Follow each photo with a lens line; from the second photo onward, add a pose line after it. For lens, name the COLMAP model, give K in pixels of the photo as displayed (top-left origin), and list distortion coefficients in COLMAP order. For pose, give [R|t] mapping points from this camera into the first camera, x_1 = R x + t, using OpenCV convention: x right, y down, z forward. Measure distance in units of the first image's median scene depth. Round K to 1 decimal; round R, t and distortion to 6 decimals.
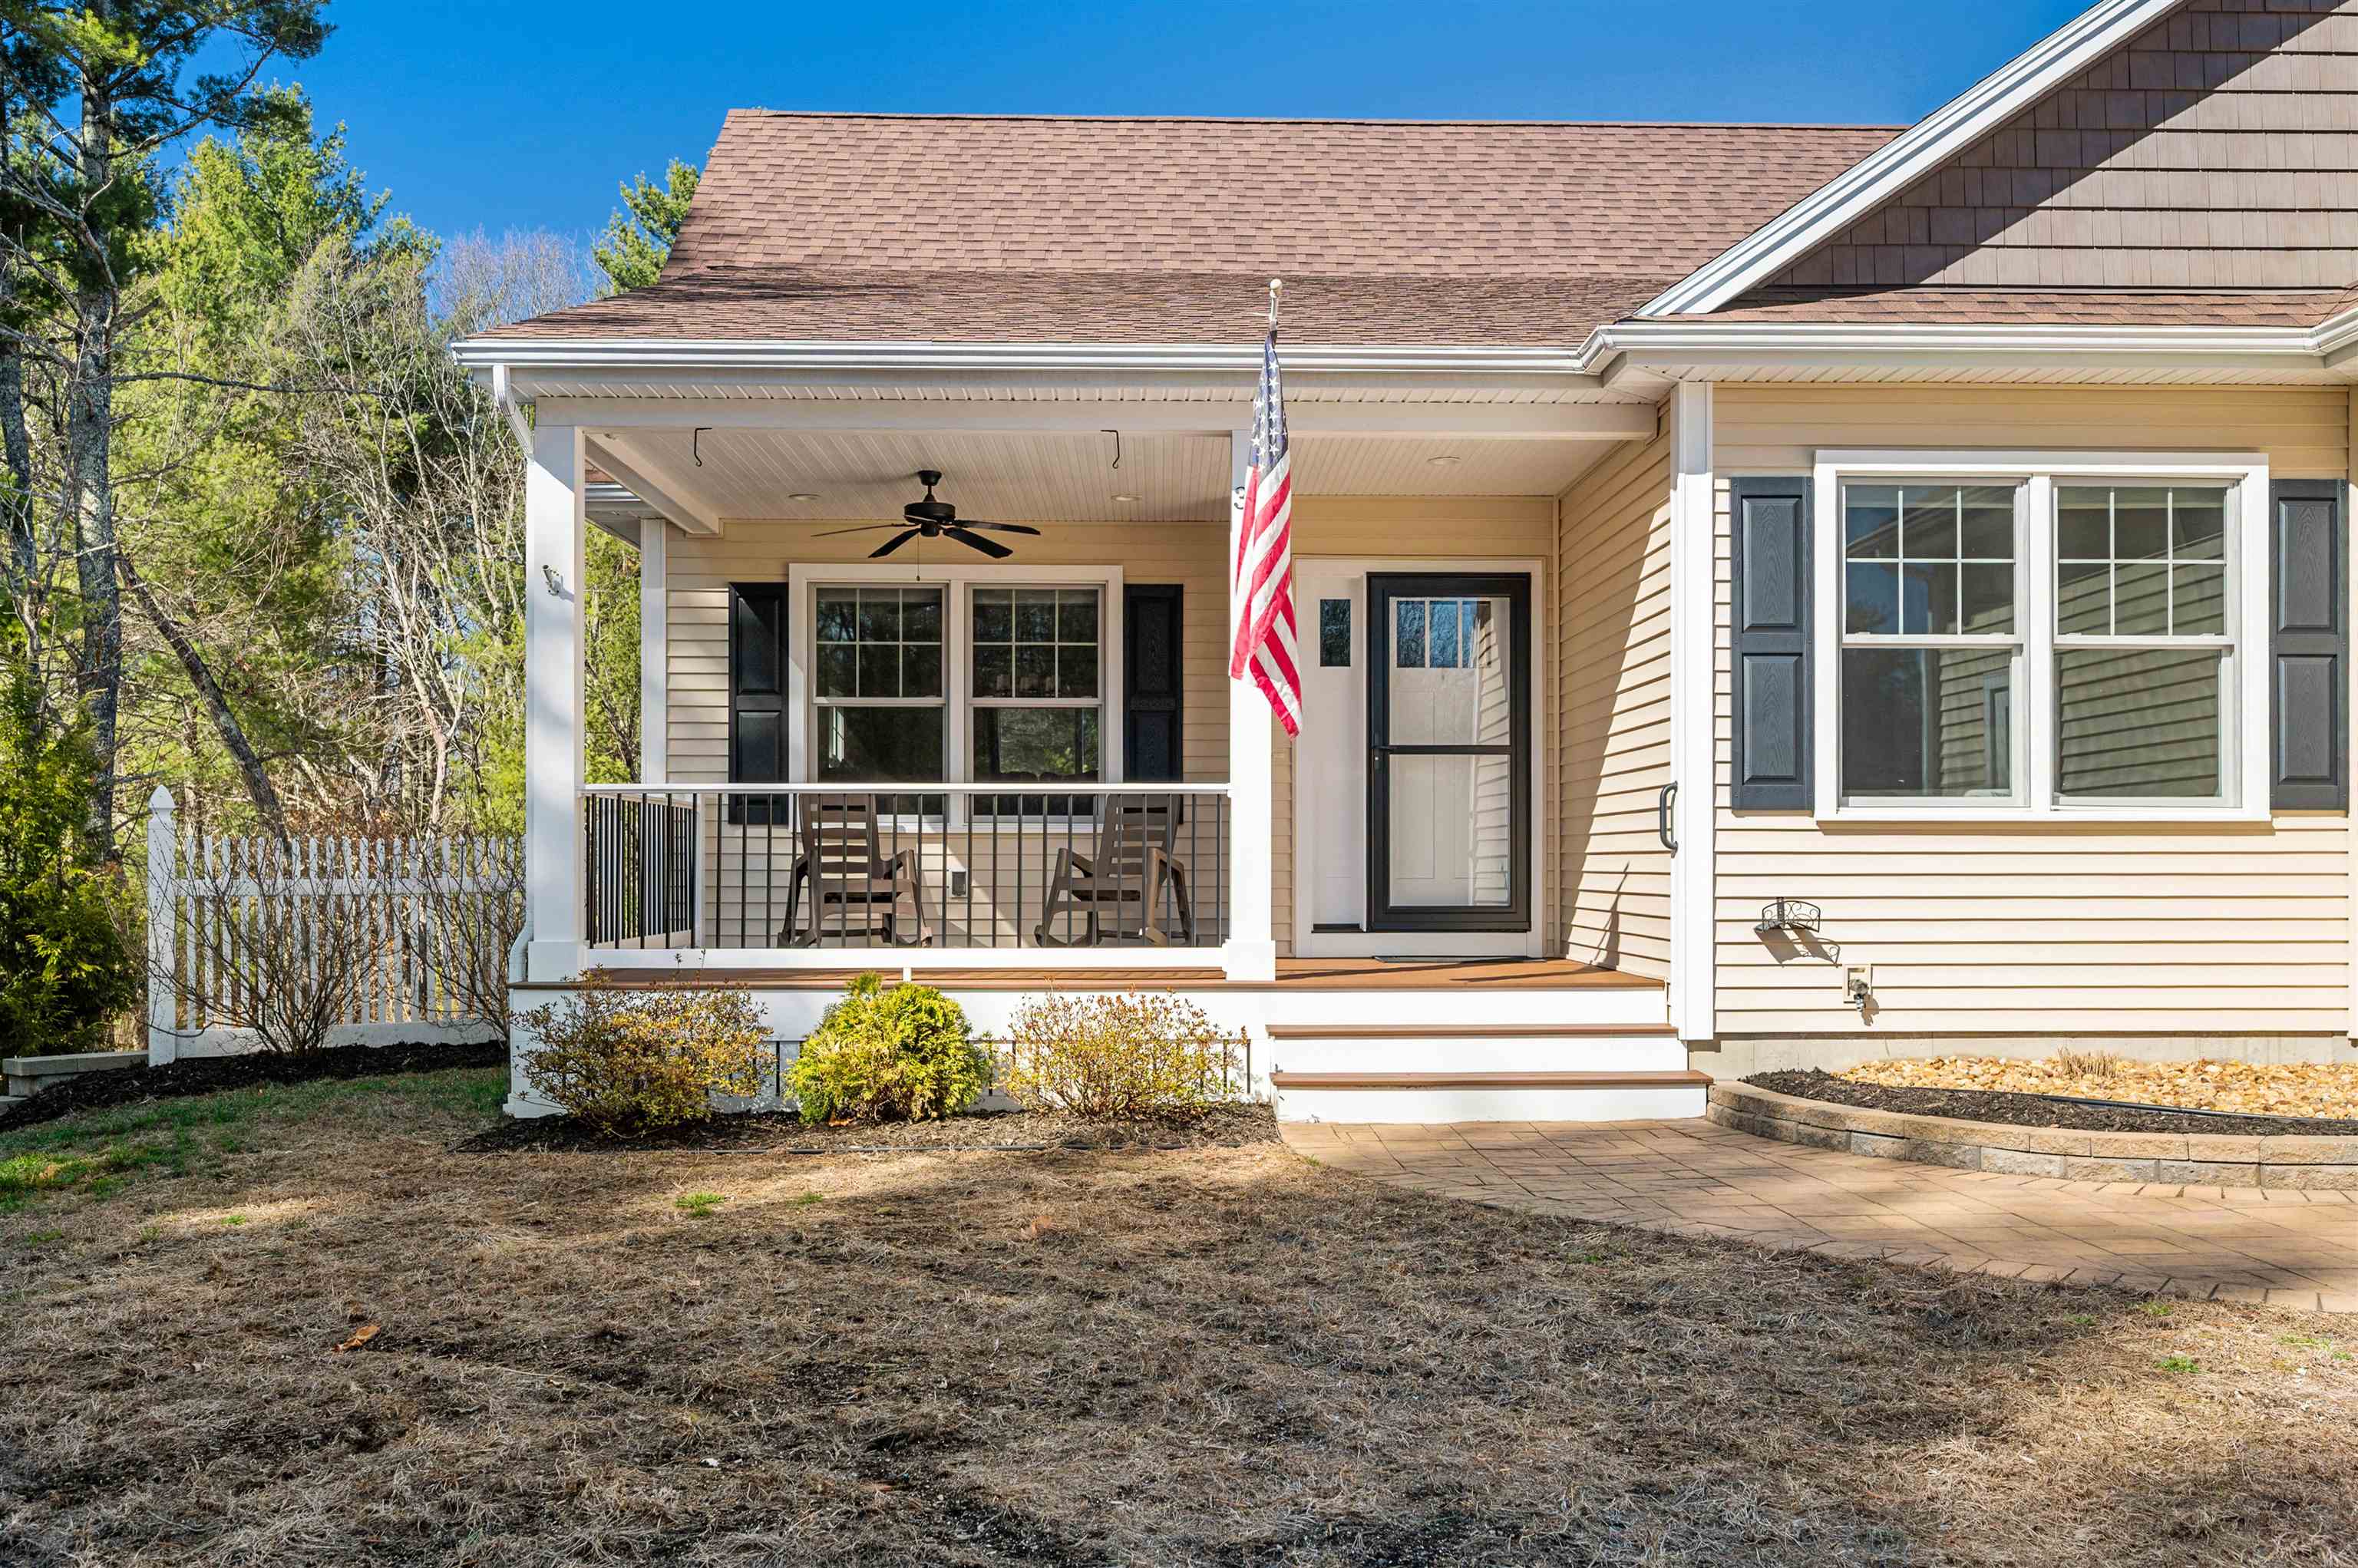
lens RADIAL K [[2062.5, 0, 1181.3], [0, 2062.5, 853.7], [0, 0, 1]] dist [-0.010534, 0.002590]
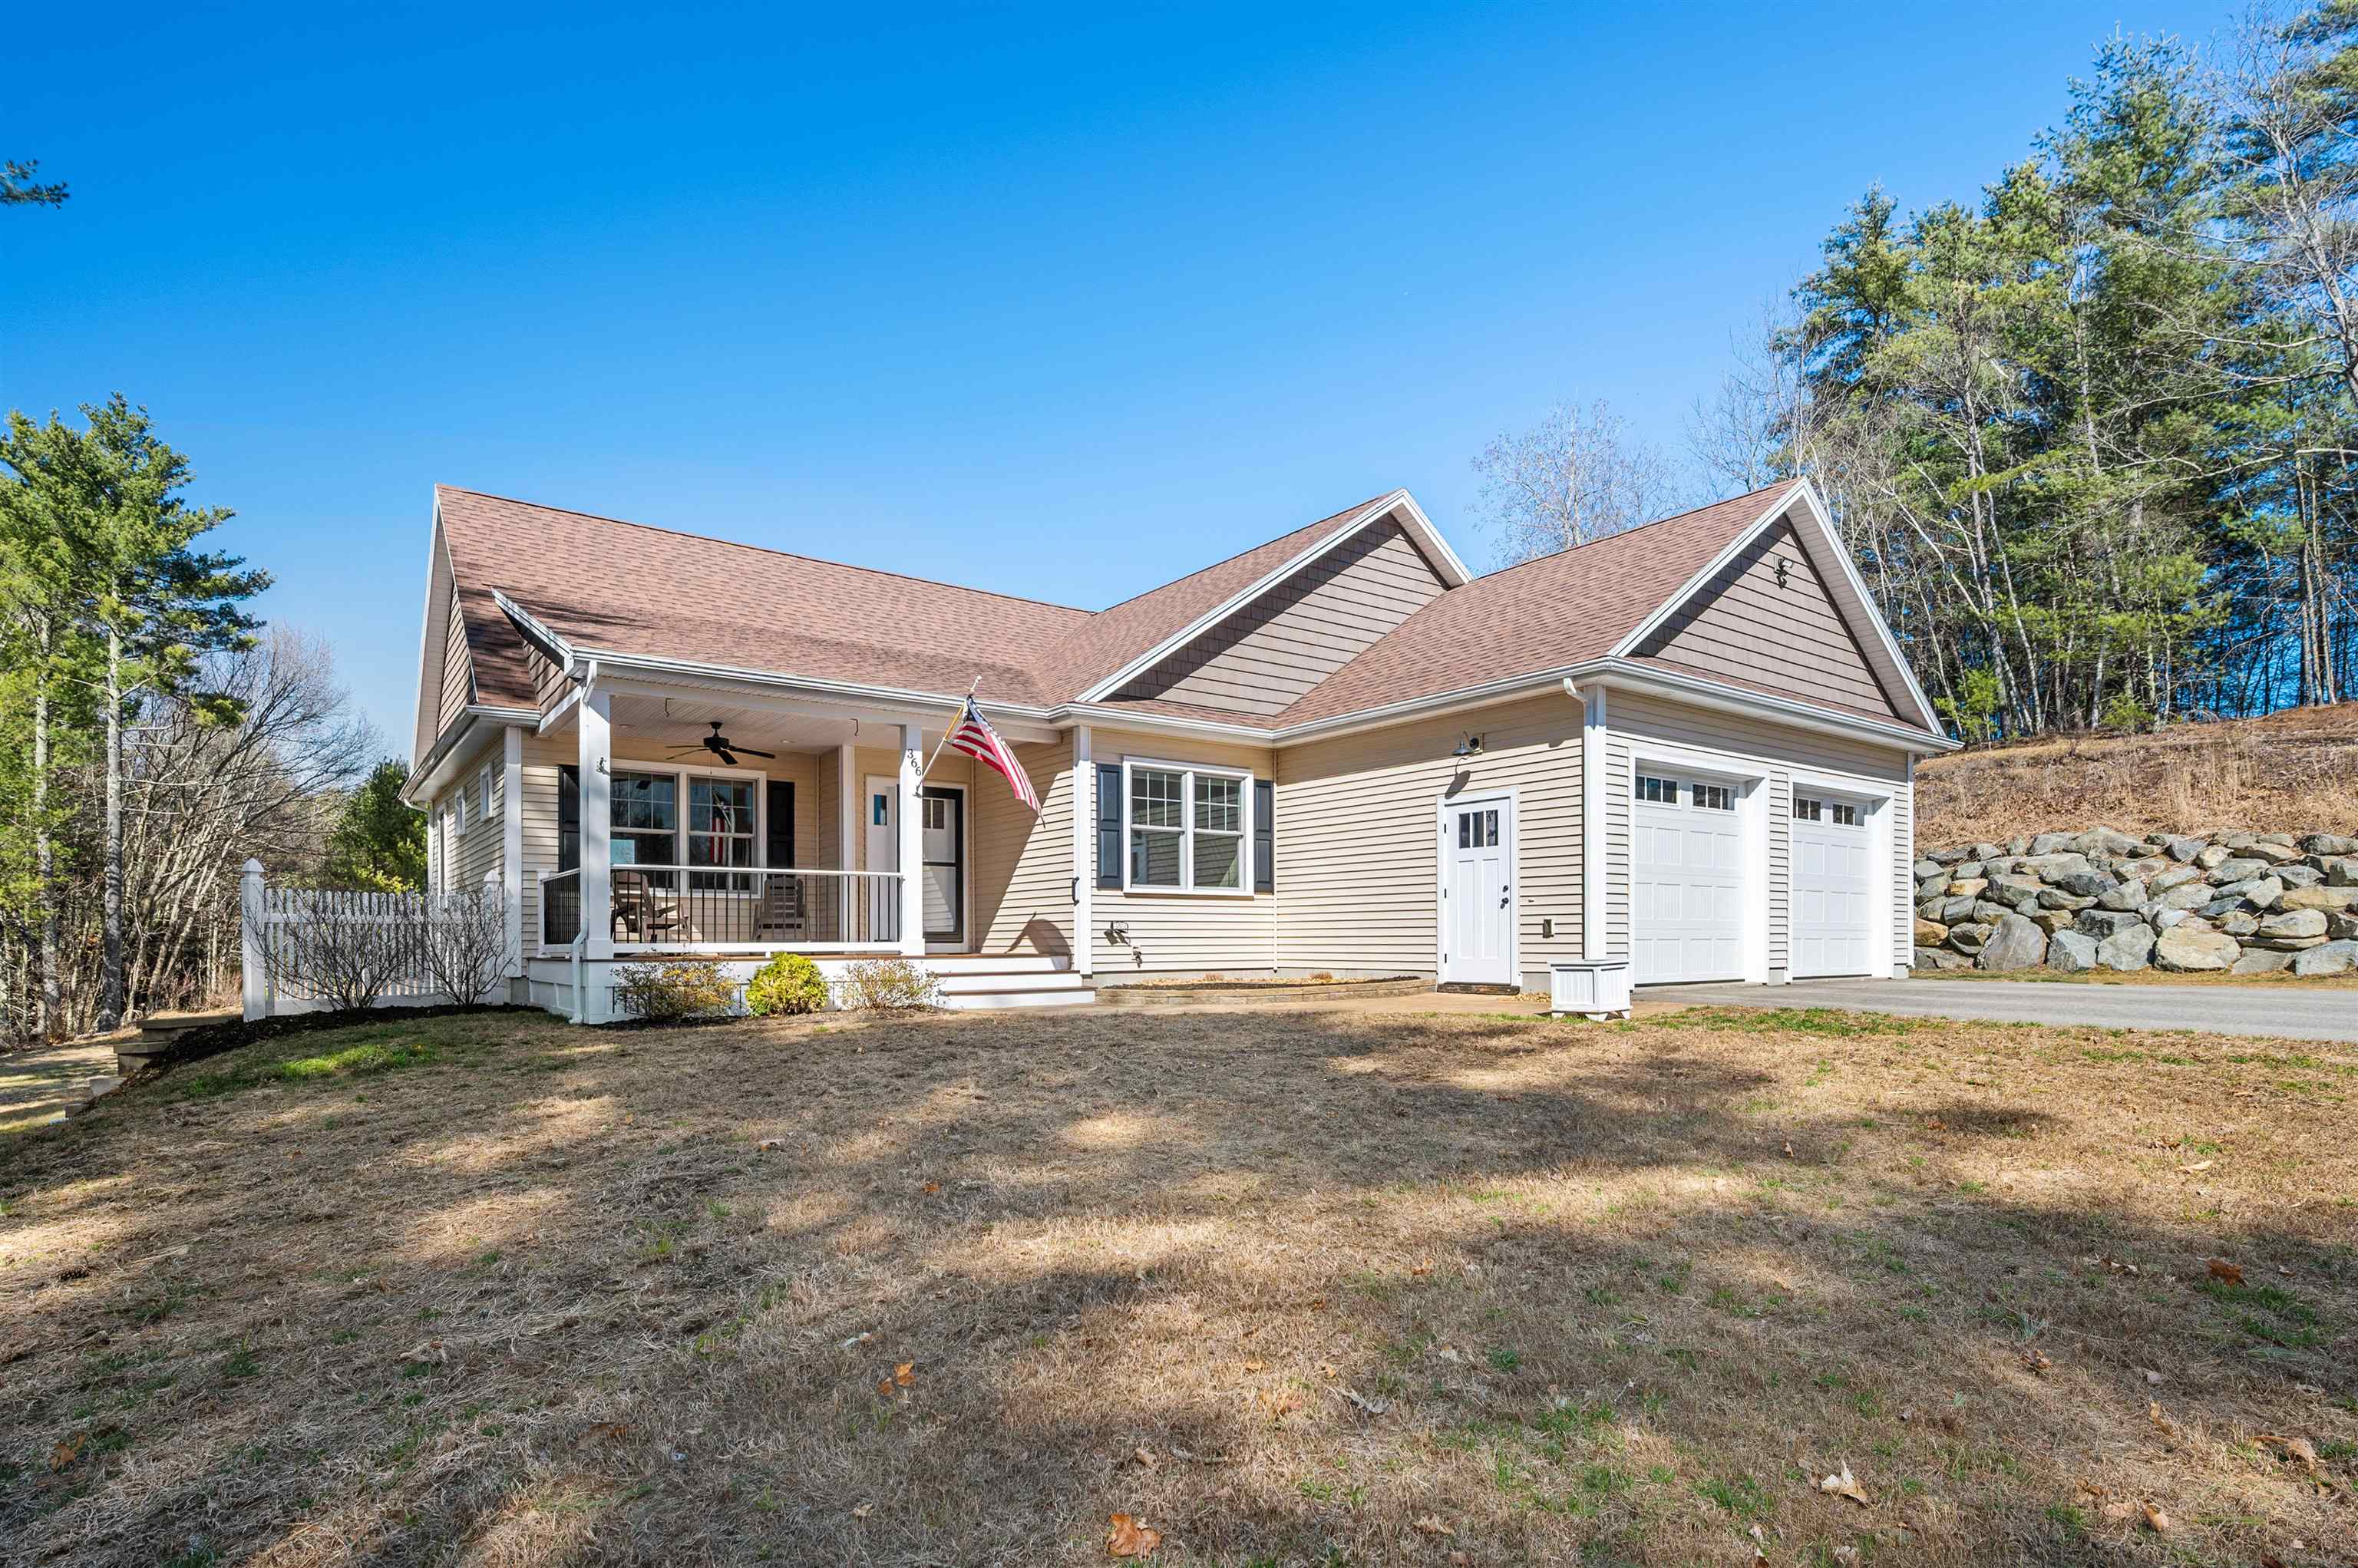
lens RADIAL K [[1174.5, 0, 1170.1], [0, 1174.5, 930.0], [0, 0, 1]] dist [-0.002574, 0.000055]
pose [[0.817990, 0.000772, 0.575232, -0.431456], [0.003691, 0.999971, -0.006591, 0.035445], [-0.575220, 0.007514, 0.817964, -0.241813]]
